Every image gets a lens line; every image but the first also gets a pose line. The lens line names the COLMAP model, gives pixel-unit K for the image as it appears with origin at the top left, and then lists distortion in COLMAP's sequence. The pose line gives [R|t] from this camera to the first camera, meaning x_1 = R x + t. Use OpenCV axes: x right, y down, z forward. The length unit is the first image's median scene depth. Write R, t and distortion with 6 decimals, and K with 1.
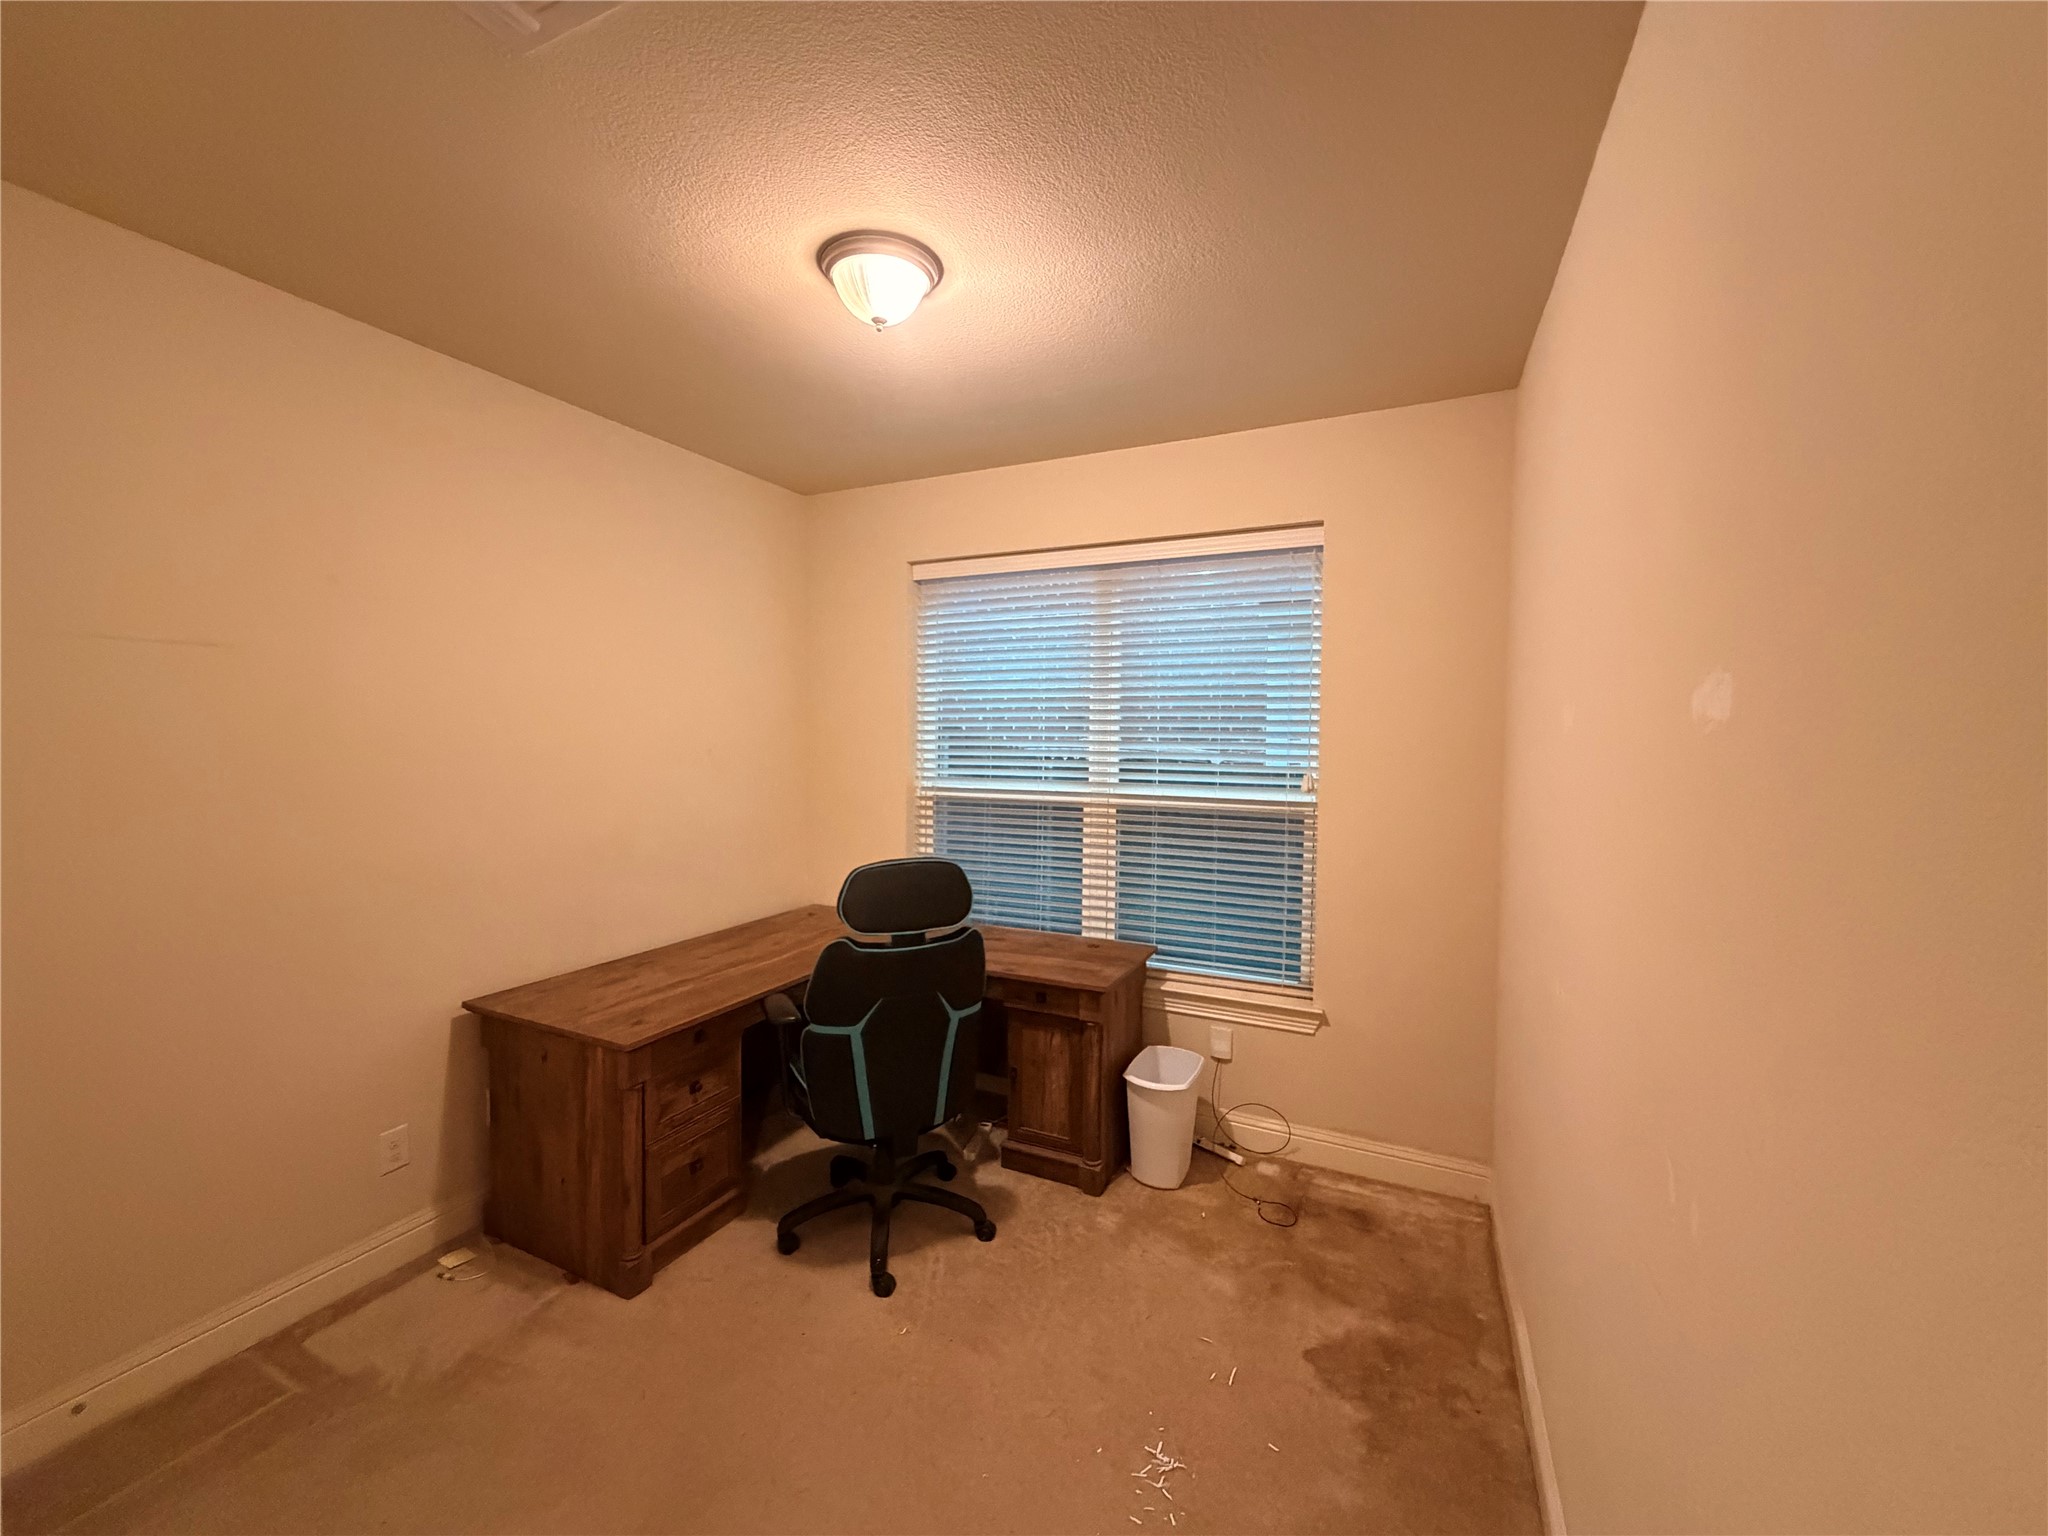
lens RADIAL K [[815.3, 0, 1017.6], [0, 815.3, 767.9], [0, 0, 1]] dist [-0.001437, 0.000417]
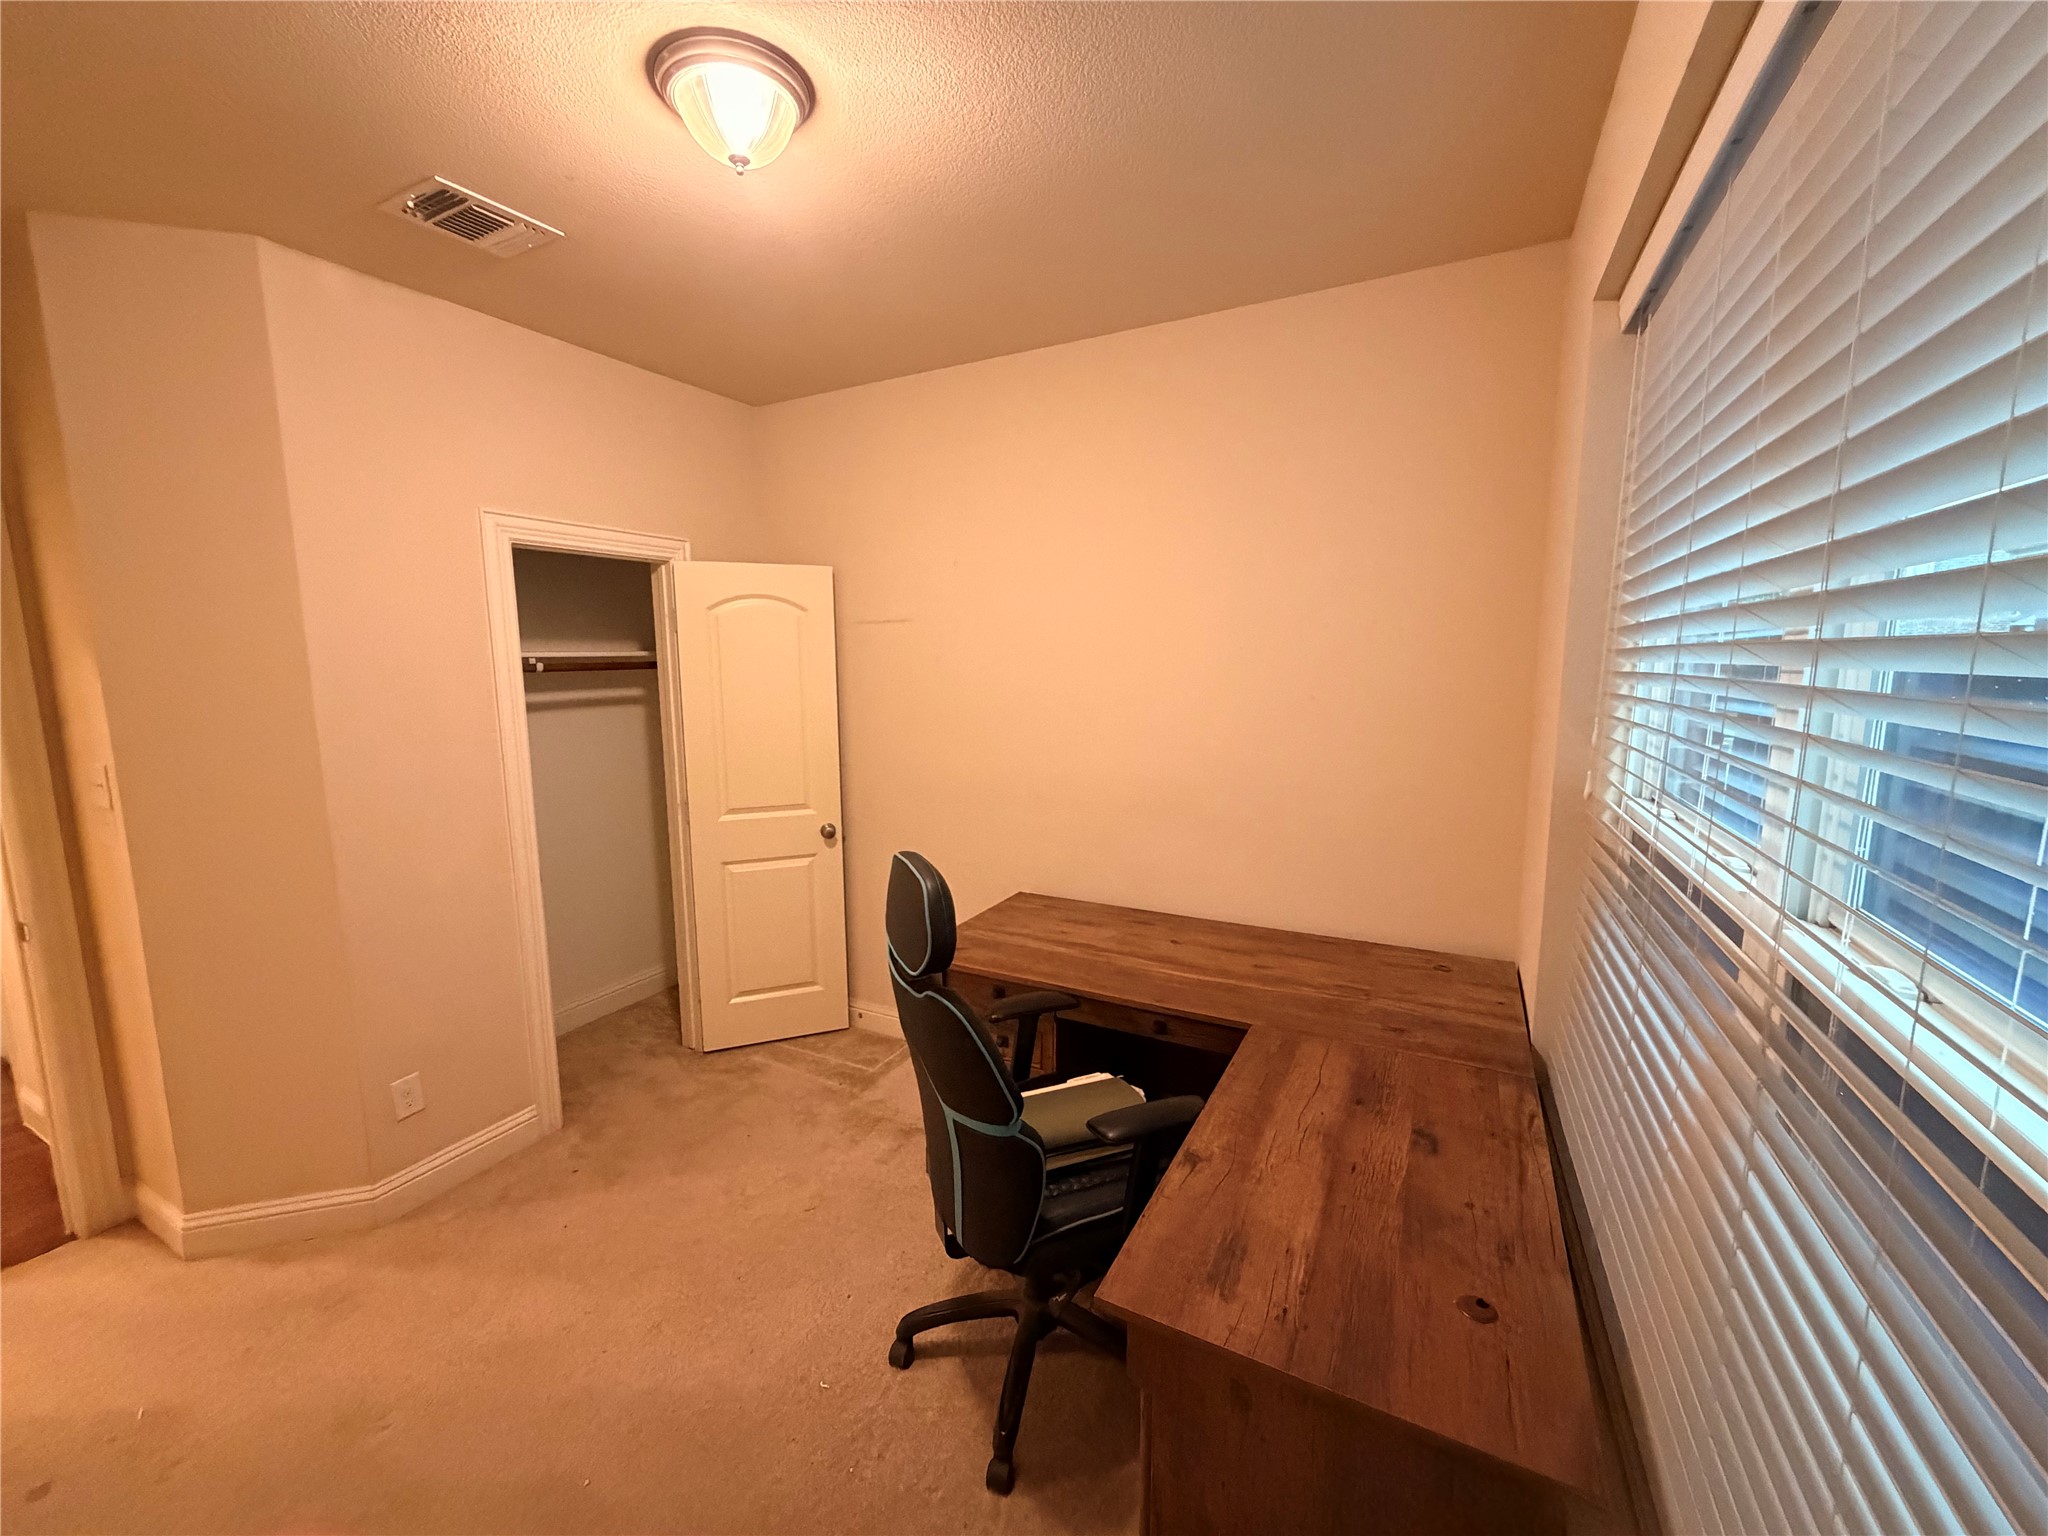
lens RADIAL K [[815.3, 0, 1017.6], [0, 815.3, 767.9], [0, 0, 1]] dist [-0.001437, 0.000417]
pose [[-0.030261, 0.124630, -0.991742, 0.479520], [-0.042644, 0.991132, 0.125855, -0.050116], [0.998632, 0.046100, -0.024678, 0.933041]]
